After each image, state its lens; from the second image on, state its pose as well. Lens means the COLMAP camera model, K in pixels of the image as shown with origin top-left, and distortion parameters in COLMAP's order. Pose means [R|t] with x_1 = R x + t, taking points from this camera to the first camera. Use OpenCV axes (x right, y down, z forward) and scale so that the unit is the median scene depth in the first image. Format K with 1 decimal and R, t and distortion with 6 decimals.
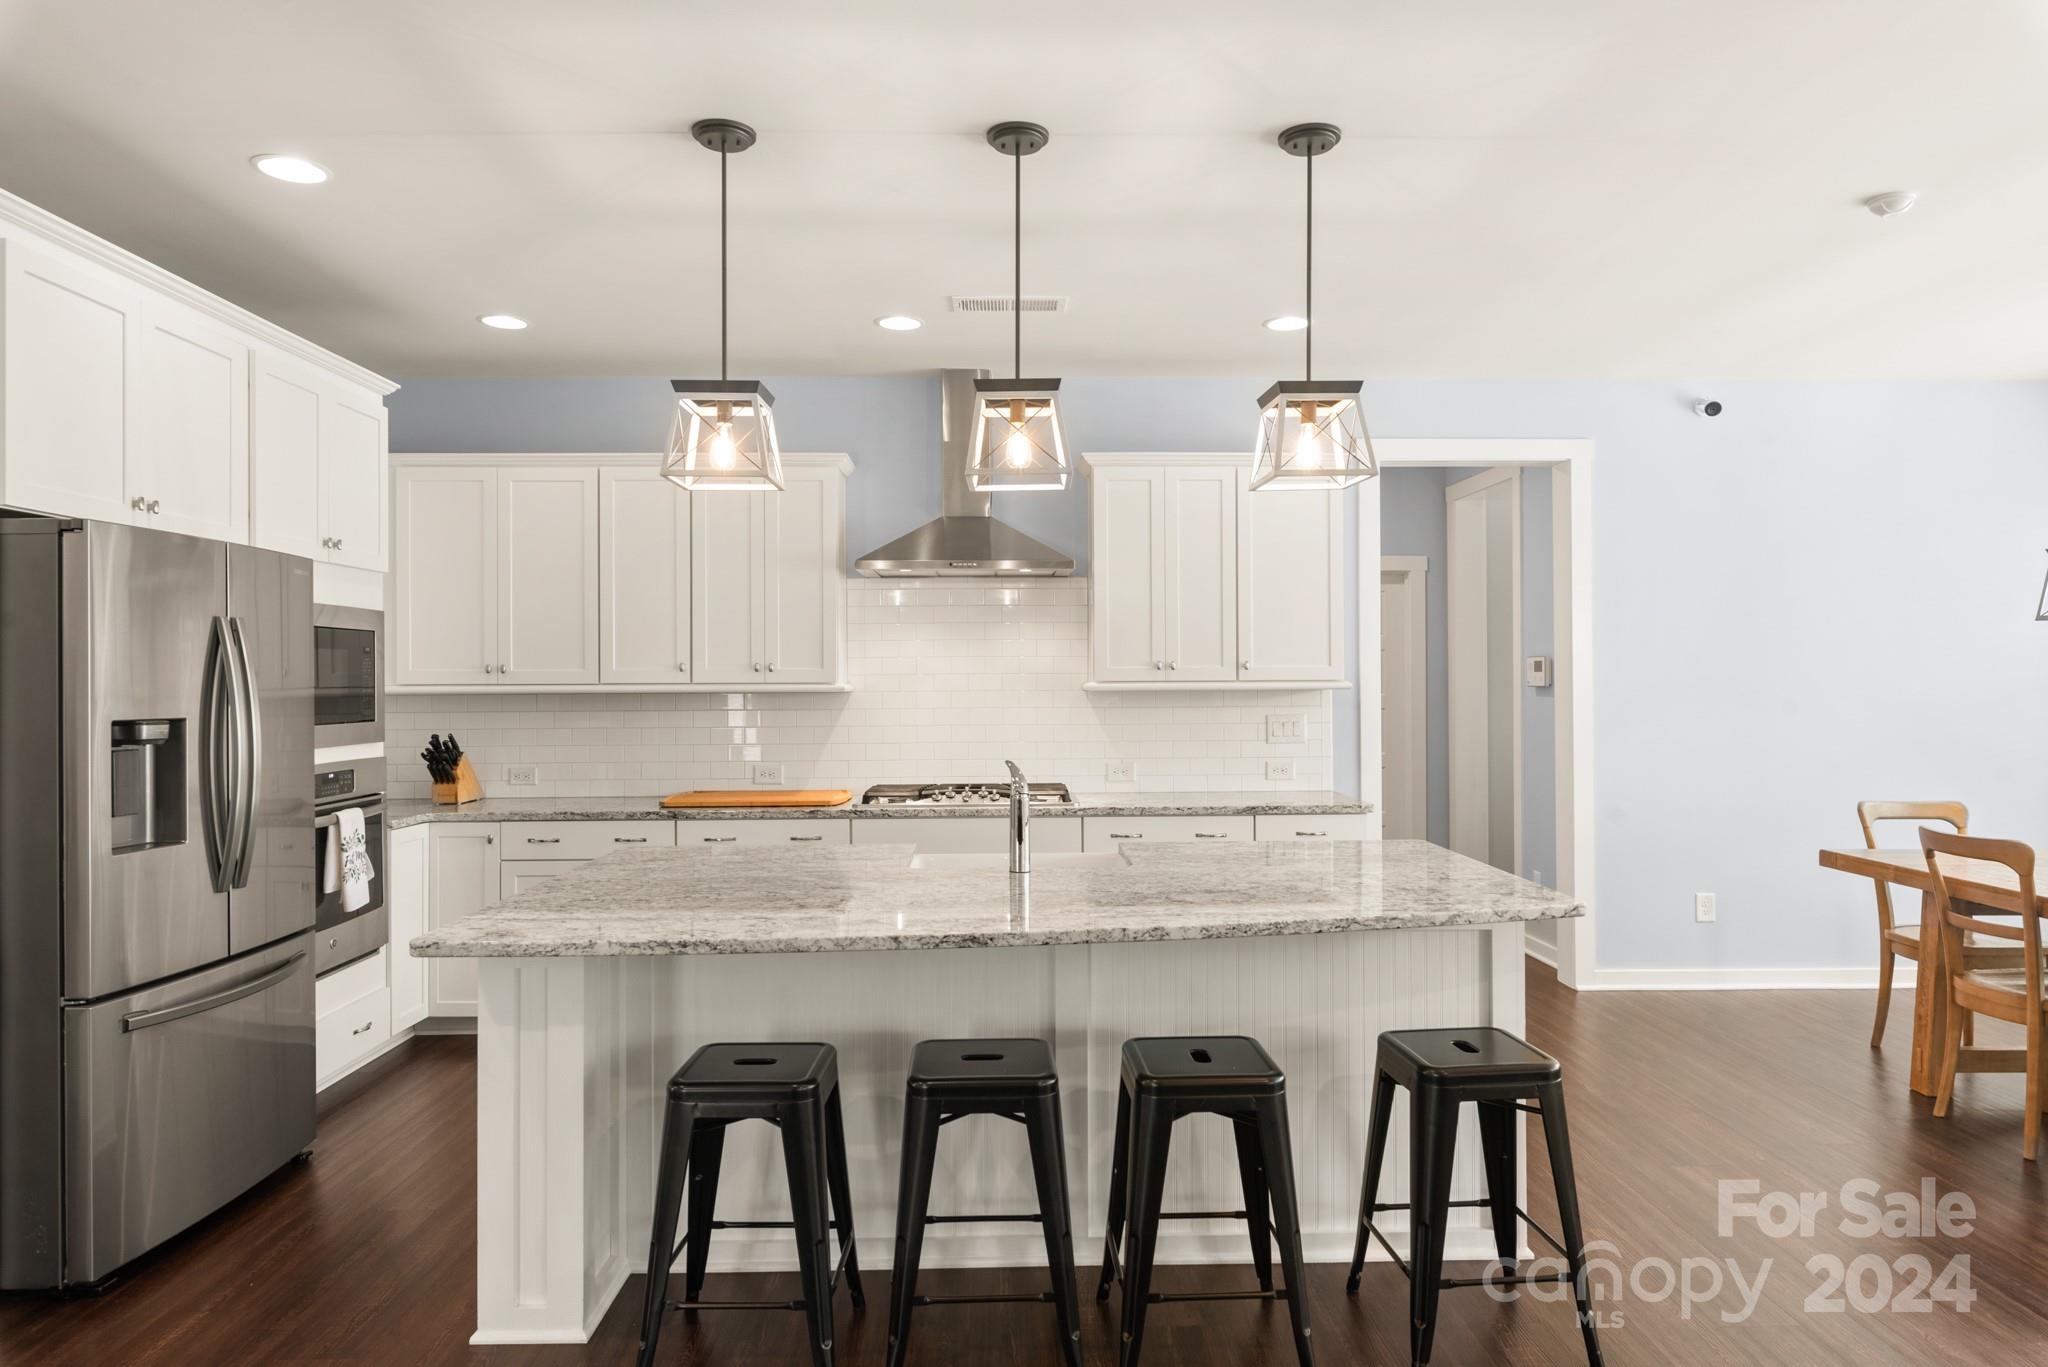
lens RADIAL K [[1260.5, 0, 1036.4], [0, 1260.5, 679.9], [0, 0, 1]] dist [-0.000575, -0.002341]
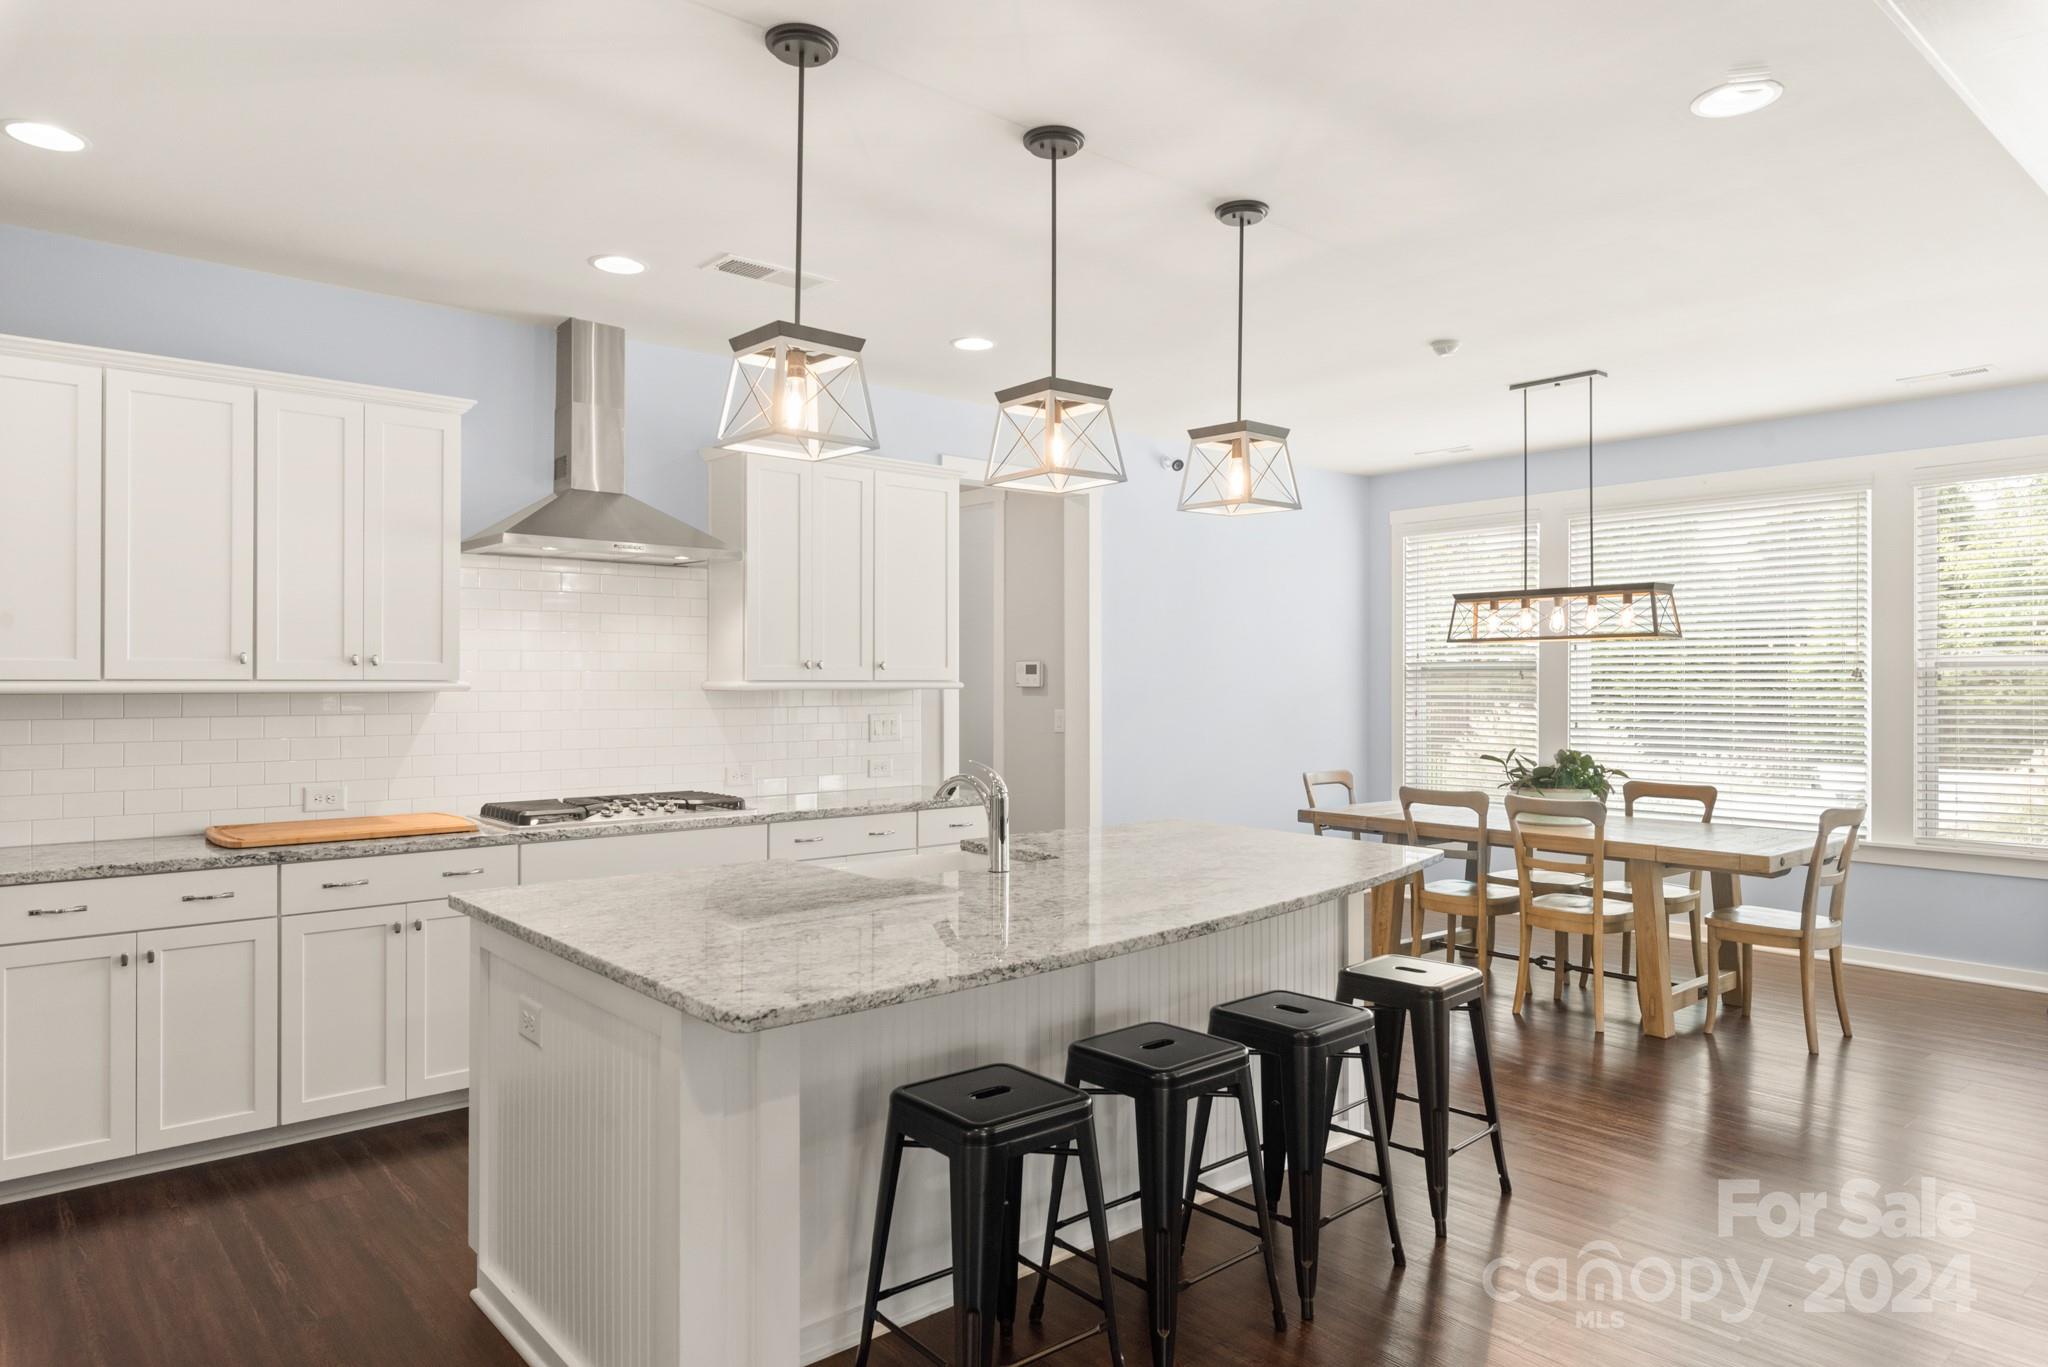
lens RADIAL K [[1260.2, 0, 1024.7], [0, 1260.2, 665.5], [0, 0, 1]] dist [-0.004321, -0.003169]
pose [[0.770316, 0.013109, 0.637527, -0.432792], [-0.004412, 0.999874, -0.015228, 0.003862], [-0.637647, 0.008918, 0.770277, 0.153250]]
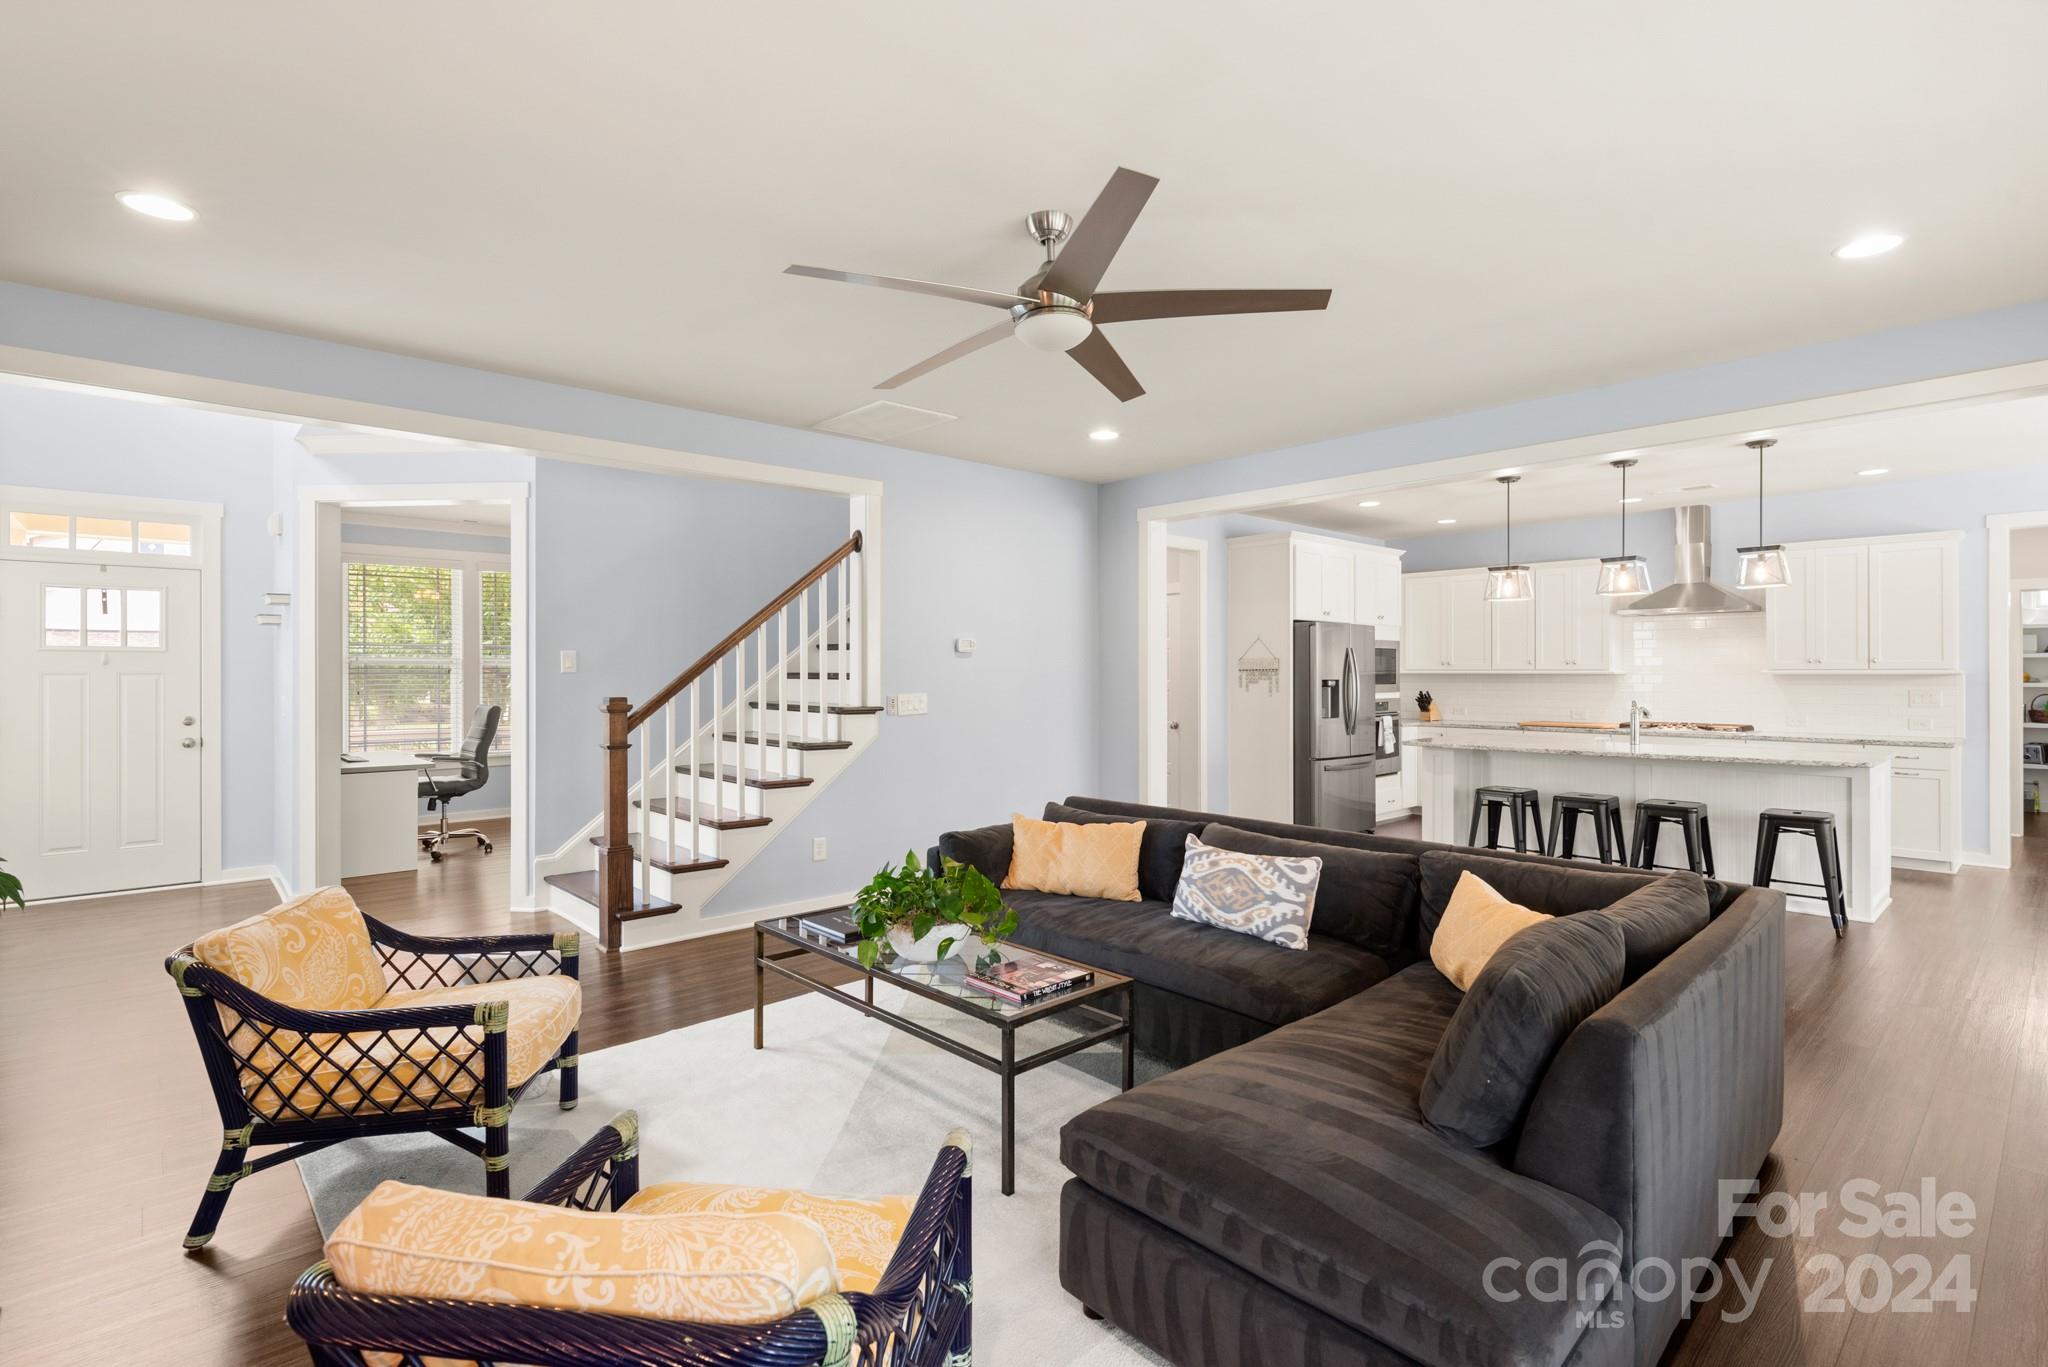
lens RADIAL K [[972.3, 0, 1023.0], [0, 972.3, 672.0], [0, 0, 1]] dist [-0.003238, -0.000812]
pose [[0.655847, 0.005468, -0.754874, 0.442139], [-0.000607, 0.999977, 0.006717, -0.003920], [0.754894, -0.003947, 0.655835, -0.819912]]
